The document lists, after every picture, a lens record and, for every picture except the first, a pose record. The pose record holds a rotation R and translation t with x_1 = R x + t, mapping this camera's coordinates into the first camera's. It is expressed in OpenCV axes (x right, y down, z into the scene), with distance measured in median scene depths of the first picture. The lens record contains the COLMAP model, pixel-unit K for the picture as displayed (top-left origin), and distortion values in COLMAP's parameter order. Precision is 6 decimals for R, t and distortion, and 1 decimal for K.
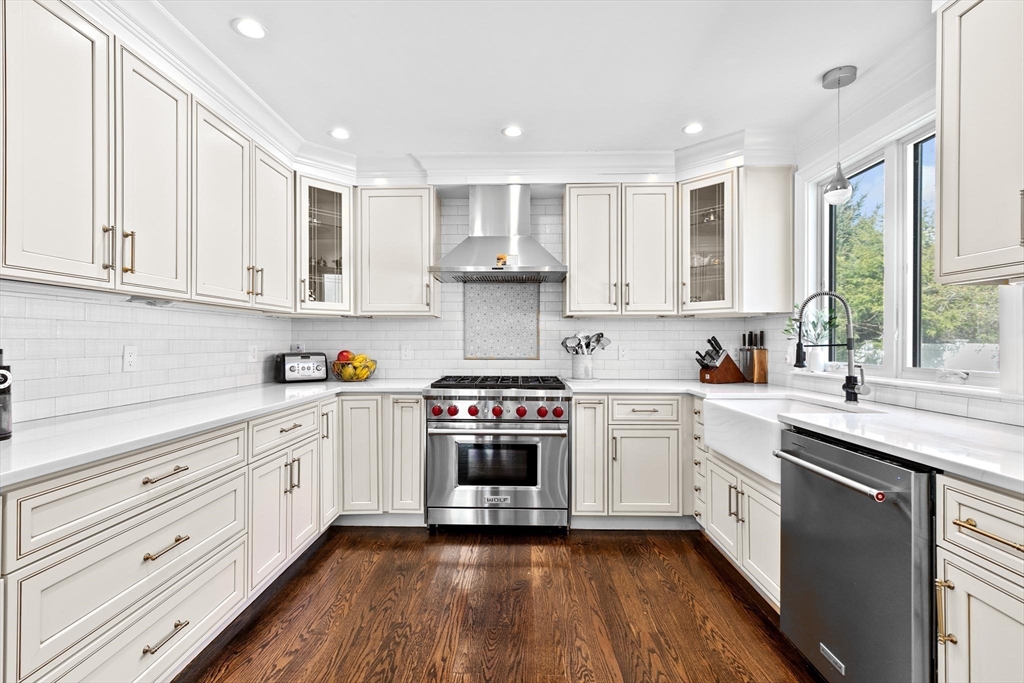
lens RADIAL K [[458.8, 0, 507.0], [0, 458.8, 340.4], [0, 0, 1]] dist [0.005998, -0.000499]
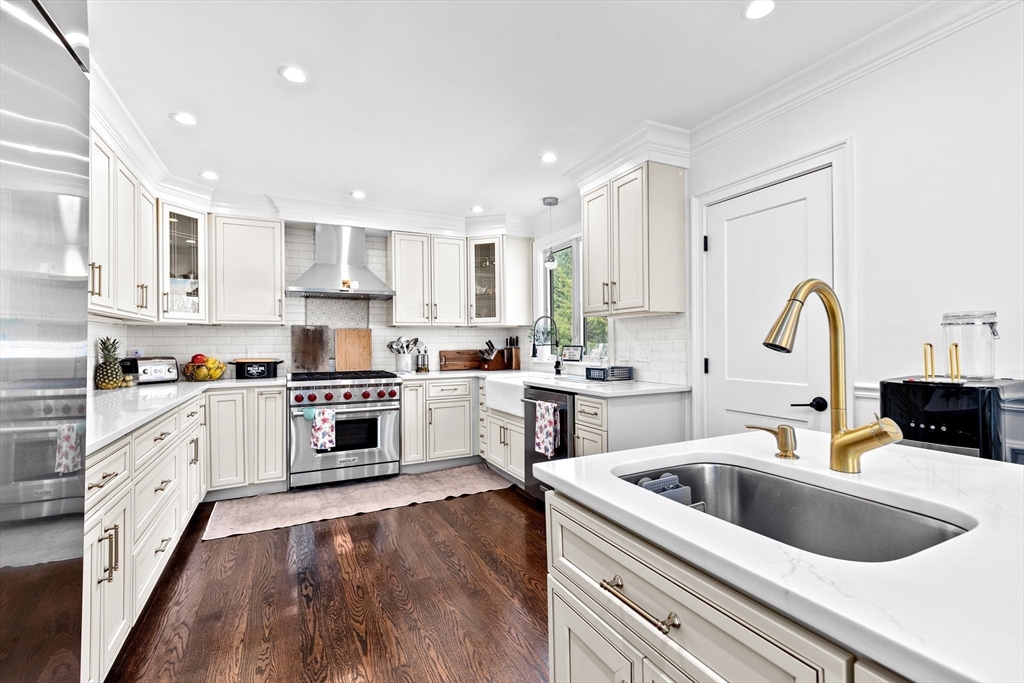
lens RADIAL K [[458.8, 0, 508.4], [0, 458.8, 340.2], [0, 0, 1]] dist [0.005998, -0.000499]
pose [[0.887287, -0.006149, 0.461178, -0.217213], [0.009812, 0.999936, -0.005547, 0.000957], [-0.461114, 0.009447, 0.887291, -0.421073]]
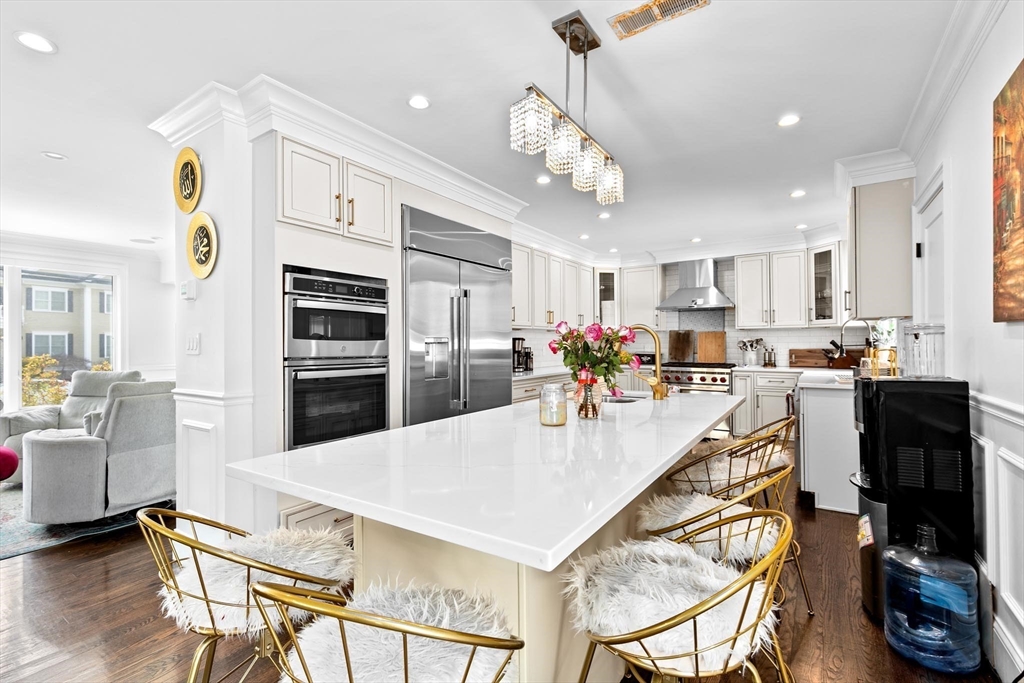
lens RADIAL K [[458.8, 0, 506.2], [0, 458.8, 338.8], [0, 0, 1]] dist [0.005998, -0.000499]
pose [[0.843176, -0.012207, -0.537499, 0.366654], [0.008573, 0.999920, -0.009260, -0.007994], [0.537569, 0.003200, 0.843213, -1.085564]]
